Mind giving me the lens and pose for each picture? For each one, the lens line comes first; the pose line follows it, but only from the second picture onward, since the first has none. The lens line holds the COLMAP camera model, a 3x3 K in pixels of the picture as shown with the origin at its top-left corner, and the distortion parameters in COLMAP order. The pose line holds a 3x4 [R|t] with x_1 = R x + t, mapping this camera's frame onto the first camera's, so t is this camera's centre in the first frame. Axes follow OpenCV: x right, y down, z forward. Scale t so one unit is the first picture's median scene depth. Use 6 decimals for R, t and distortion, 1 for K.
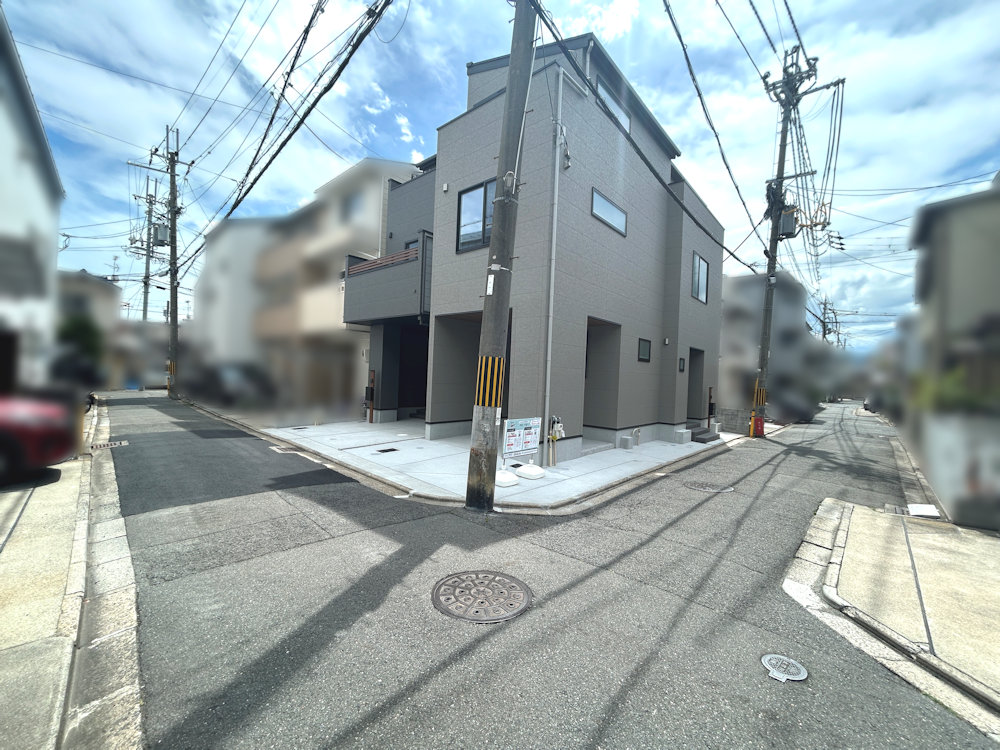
lens RADIAL K [[402.1, 0, 500.0], [0, 402.1, 375.0], [0, 0, 1]] dist [0.000814, -0.000087]
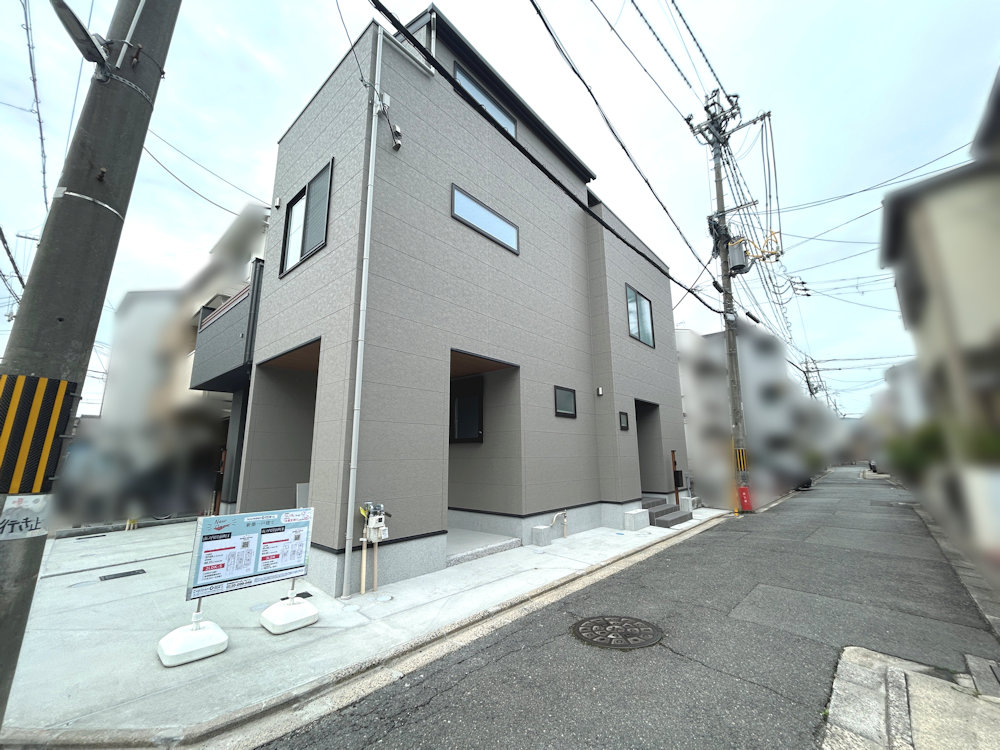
lens RADIAL K [[398.3, 0, 500.0], [0, 398.3, 375.0], [0, 0, 1]] dist [-0.002700, 0.000314]
pose [[0.998771, -0.048113, 0.011892, 0.182812], [0.049518, 0.978672, -0.199370, 0.024345], [-0.002046, 0.199714, 0.979852, 0.209945]]
